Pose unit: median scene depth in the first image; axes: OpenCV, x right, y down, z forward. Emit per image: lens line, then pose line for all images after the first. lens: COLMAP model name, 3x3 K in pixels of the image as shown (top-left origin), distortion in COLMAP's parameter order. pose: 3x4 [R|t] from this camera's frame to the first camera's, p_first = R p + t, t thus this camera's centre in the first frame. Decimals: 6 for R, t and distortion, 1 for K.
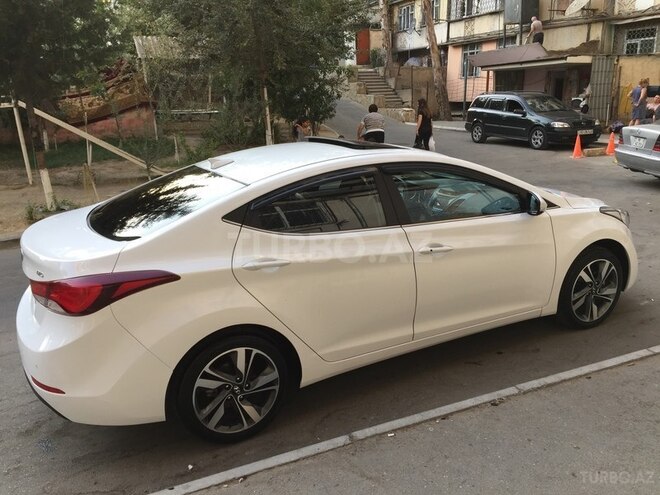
lens RADIAL K [[565.9, 0, 332.2], [0, 565.9, 247.4], [0, 0, 1]] dist [0.080683, -0.108740]
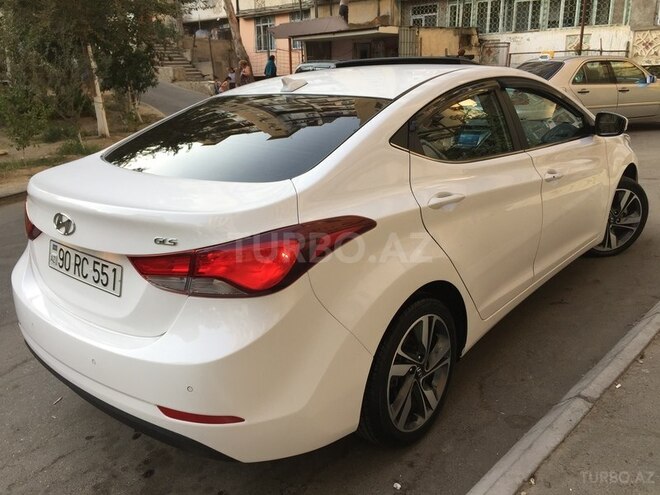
lens RADIAL K [[565.9, 0, 328.9], [0, 565.9, 248.6], [0, 0, 1]] dist [0.080683, -0.108740]
pose [[0.926192, -0.113210, 0.359654, -0.236081], [0.101872, 0.993520, 0.050393, 0.017407], [-0.363029, -0.010035, 0.931724, 0.154382]]
